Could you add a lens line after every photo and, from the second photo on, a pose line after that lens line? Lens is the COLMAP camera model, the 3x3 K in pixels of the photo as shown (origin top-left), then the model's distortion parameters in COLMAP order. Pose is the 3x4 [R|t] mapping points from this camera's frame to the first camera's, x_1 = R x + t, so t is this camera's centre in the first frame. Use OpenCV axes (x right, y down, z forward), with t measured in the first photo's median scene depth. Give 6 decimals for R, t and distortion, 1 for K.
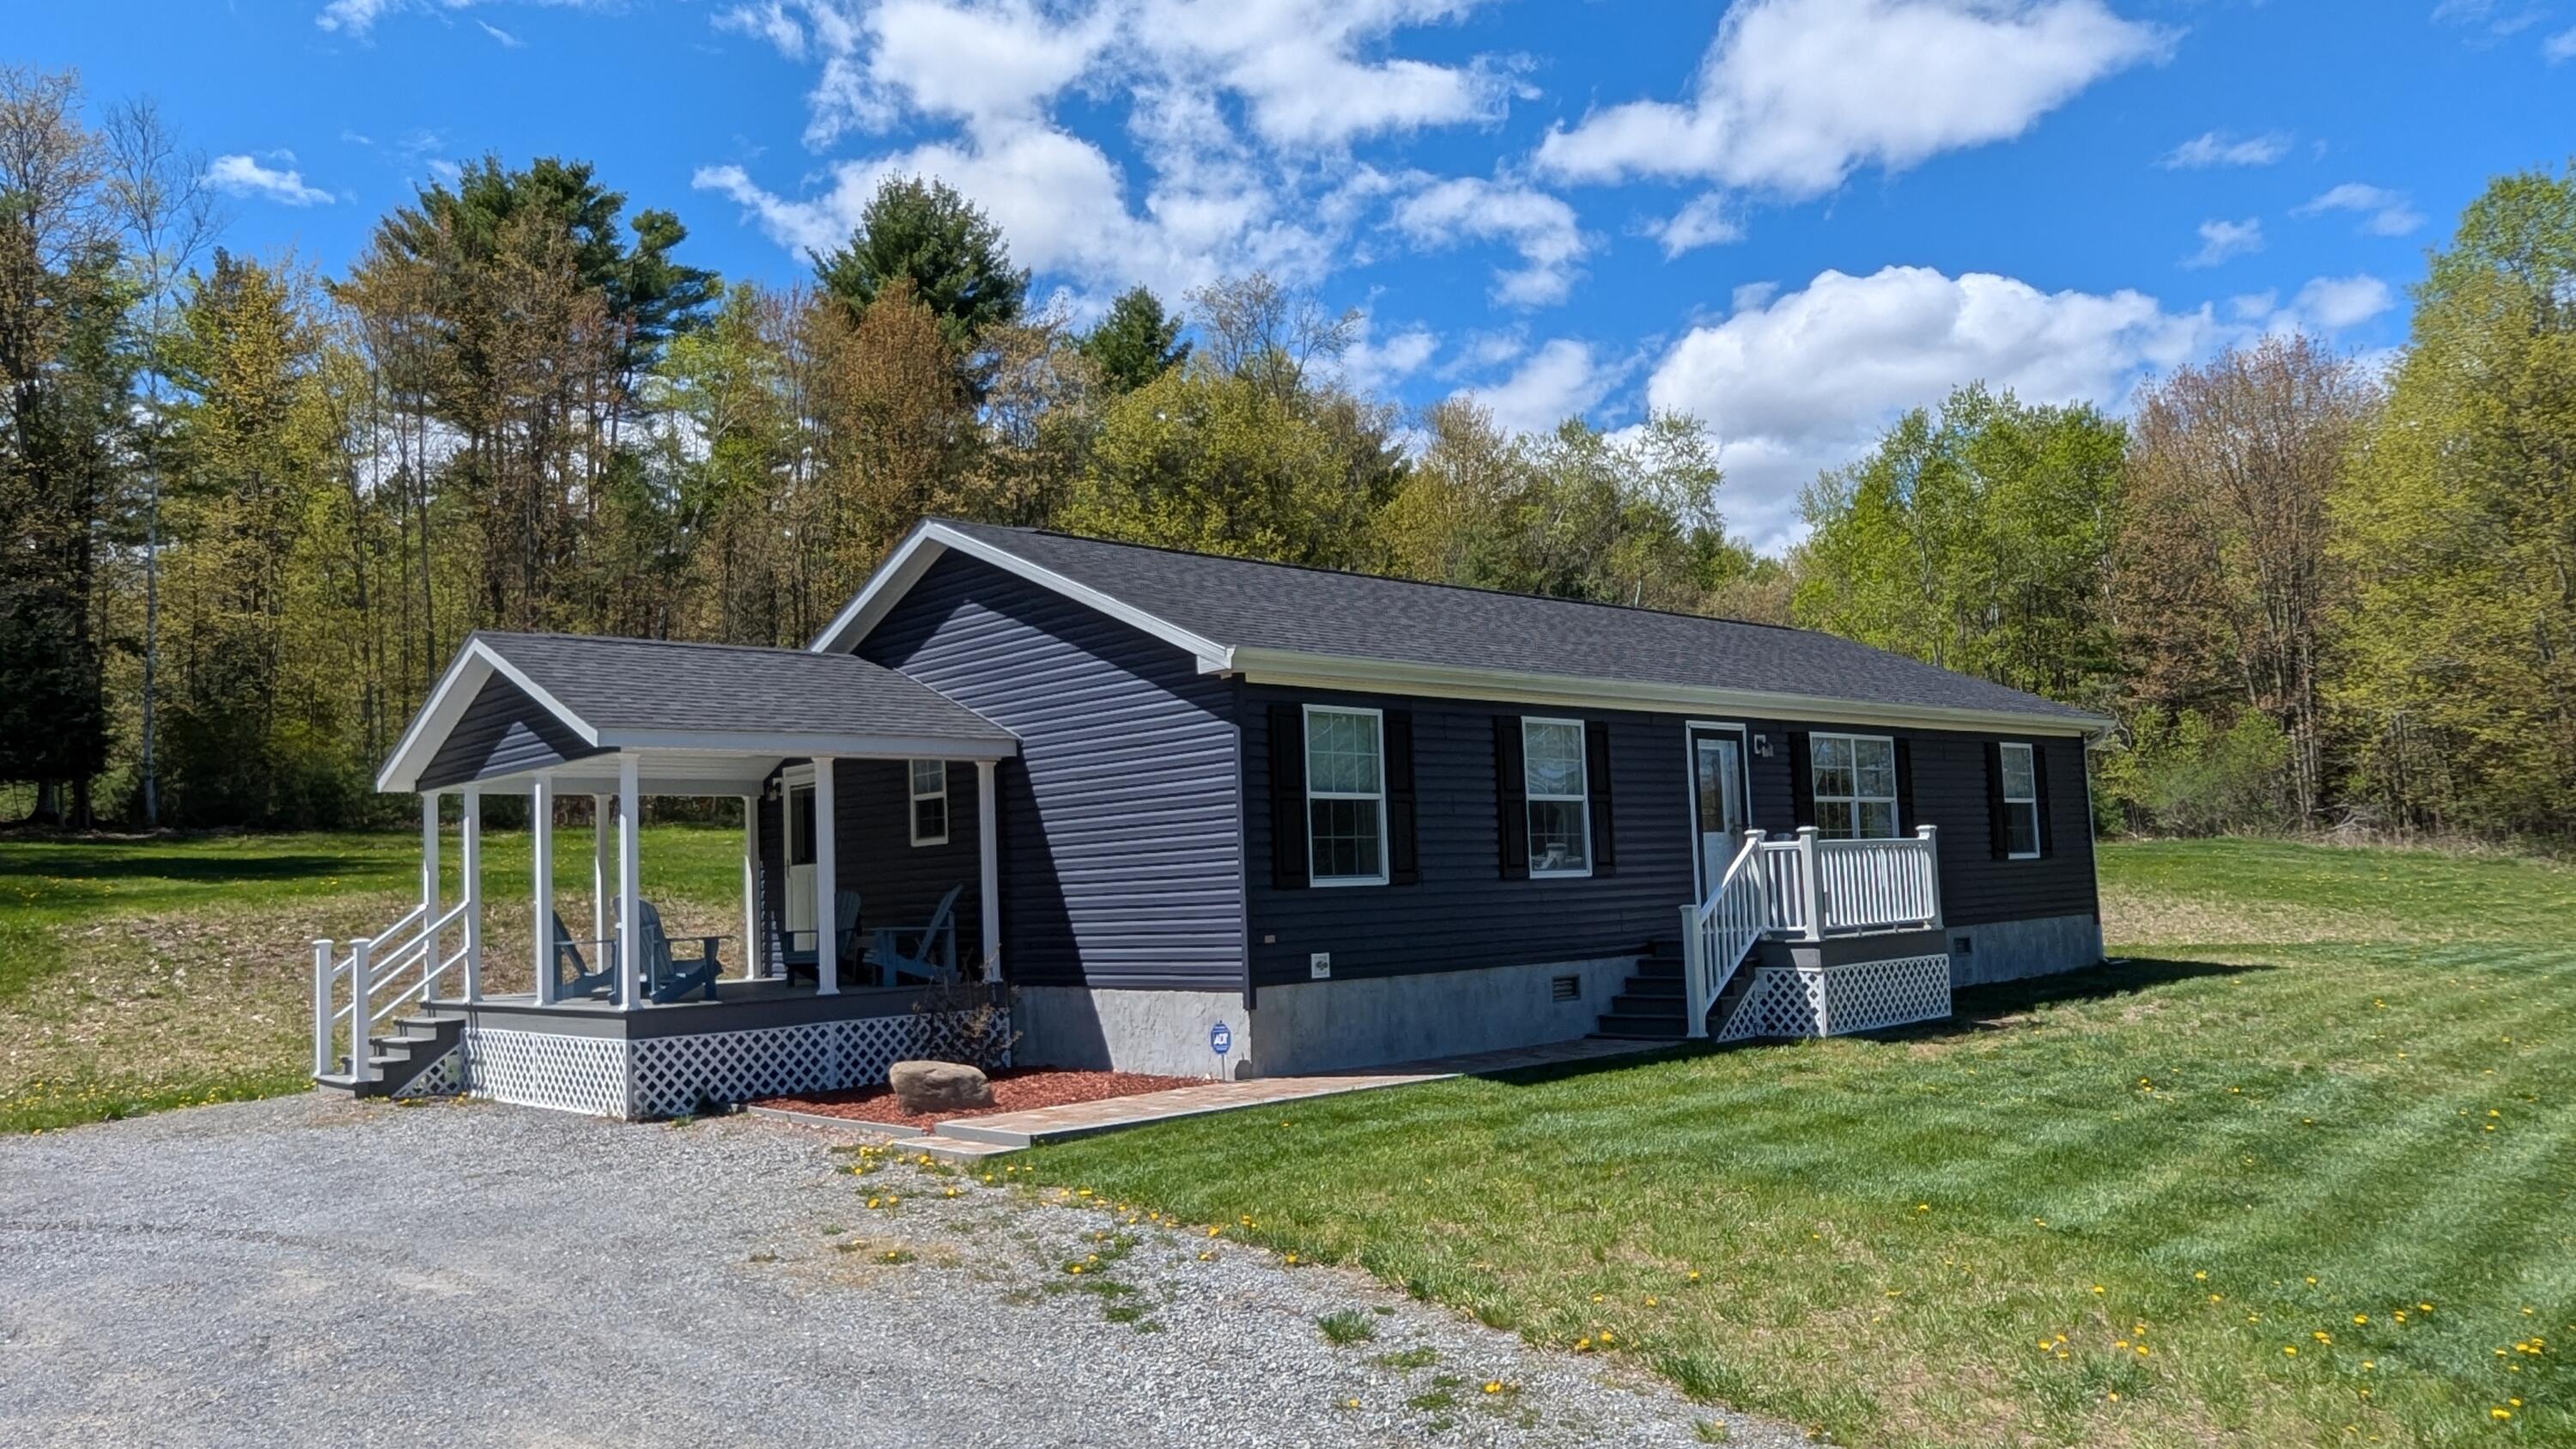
lens RADIAL K [[1772.6, 0, 1252.1], [0, 1772.6, 691.7], [0, 0, 1]] dist [-0.009393, -0.015247]
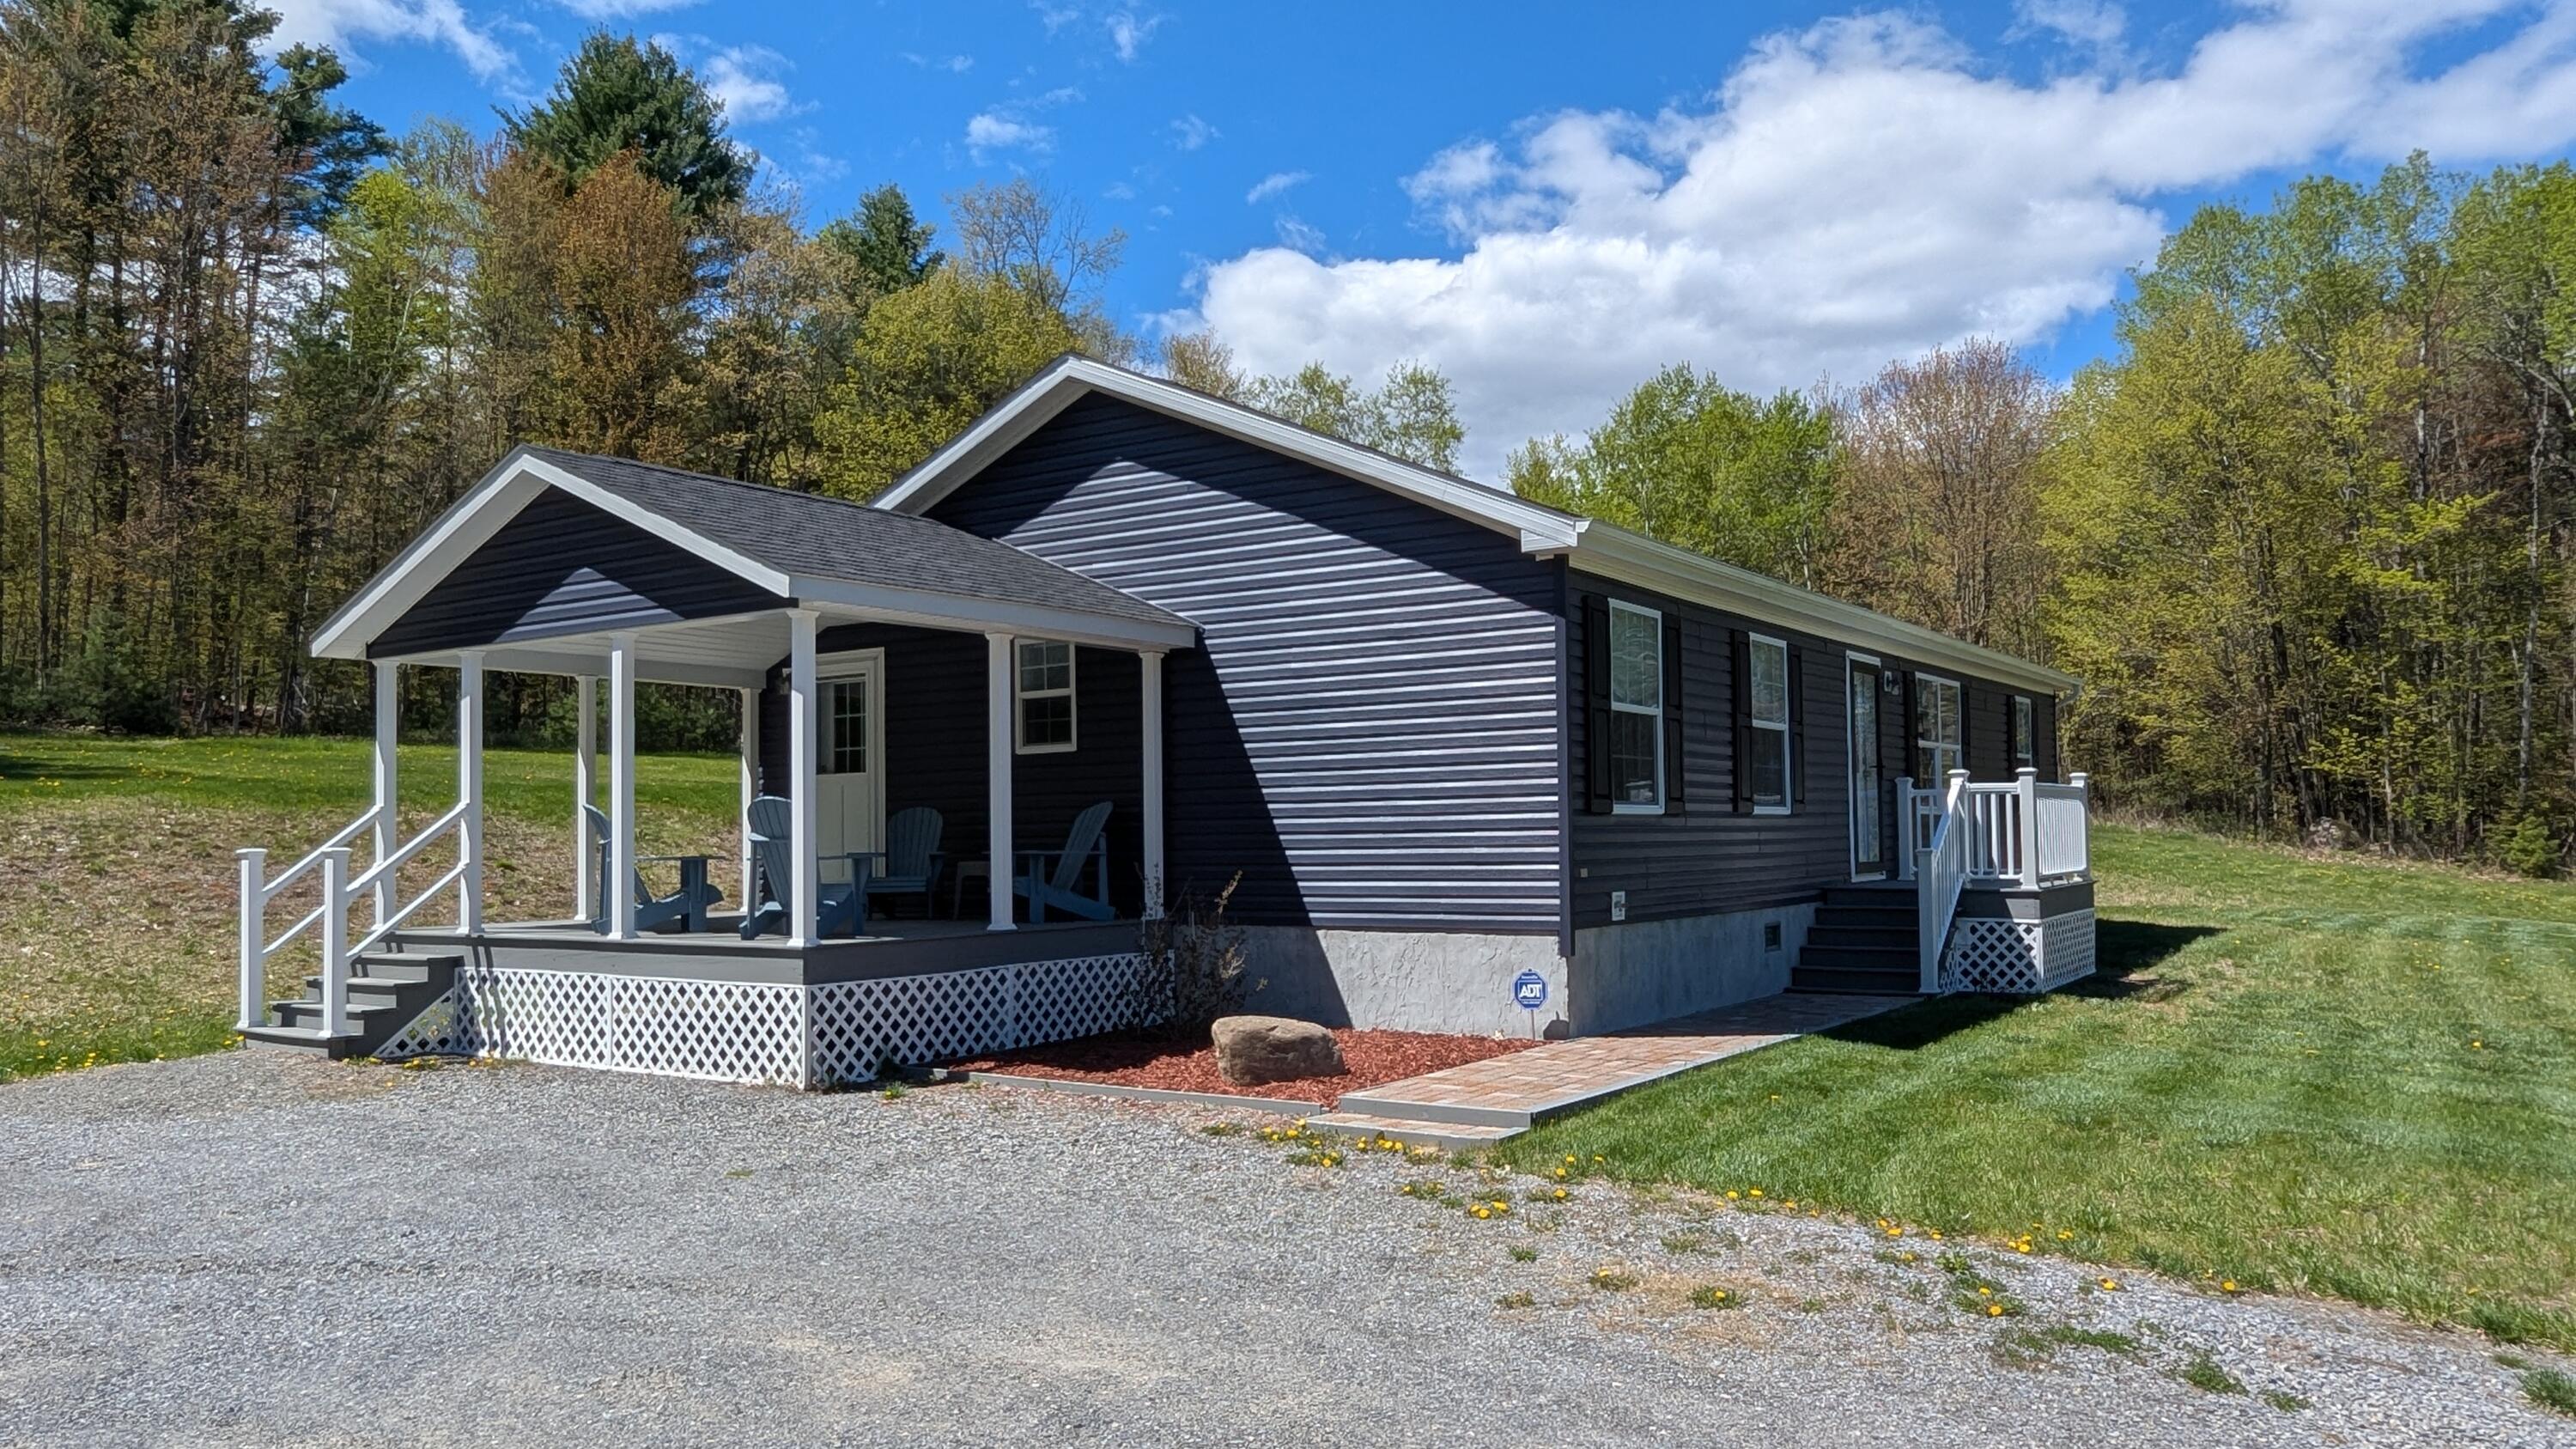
lens RADIAL K [[1772.6, 0, 1262.9], [0, 1772.6, 721.9], [0, 0, 1]] dist [-0.009393, -0.015247]
pose [[0.975302, 0.041776, 0.216887, -0.278465], [-0.051293, 0.997944, 0.038433, 0.037356], [-0.214836, -0.048608, 0.975440, 0.185113]]
